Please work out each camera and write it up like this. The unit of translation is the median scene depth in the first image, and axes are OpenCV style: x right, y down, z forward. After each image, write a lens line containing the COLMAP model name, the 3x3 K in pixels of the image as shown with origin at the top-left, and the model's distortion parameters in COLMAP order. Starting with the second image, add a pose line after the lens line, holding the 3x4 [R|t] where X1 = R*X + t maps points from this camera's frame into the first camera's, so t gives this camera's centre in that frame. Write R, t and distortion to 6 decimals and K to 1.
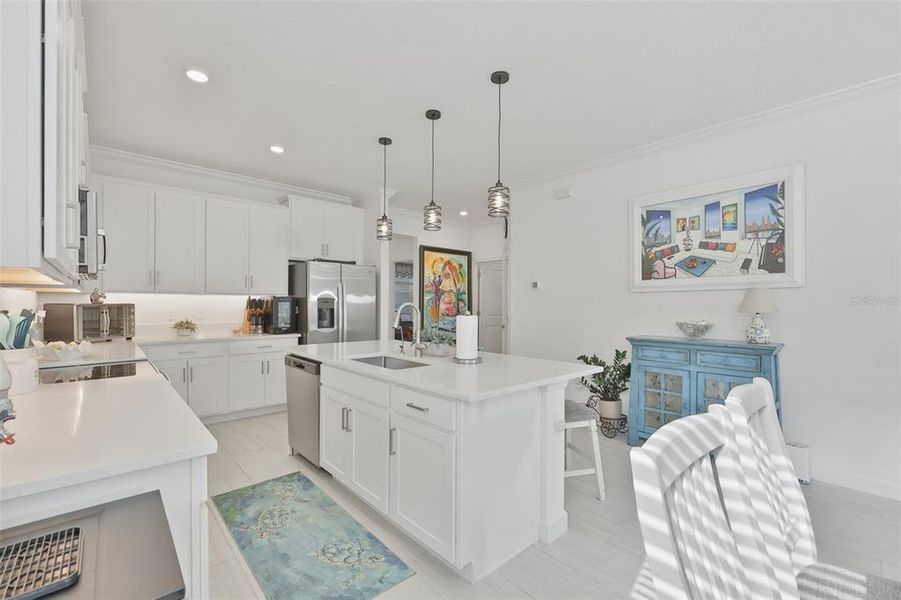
lens RADIAL K [[387.4, 0, 444.7], [0, 387.4, 301.2], [0, 0, 1]] dist [0.000232, 0.000059]
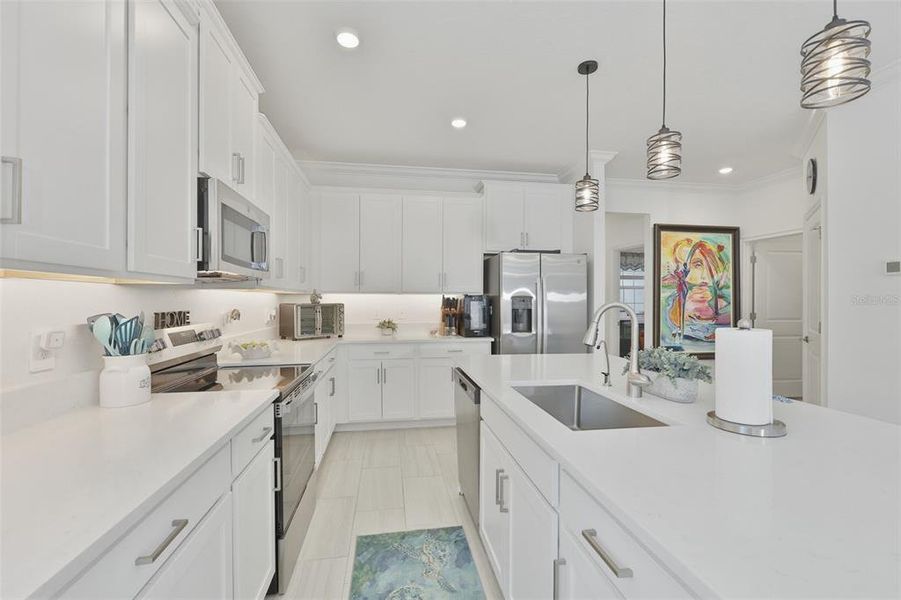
lens RADIAL K [[387.4, 0, 444.7], [0, 387.4, 301.2], [0, 0, 1]] dist [0.000232, 0.000059]
pose [[0.839058, -0.004320, -0.544025, 0.005050], [0.006656, 0.999975, 0.002325, -0.000178], [0.544001, -0.005572, 0.839066, 0.215795]]
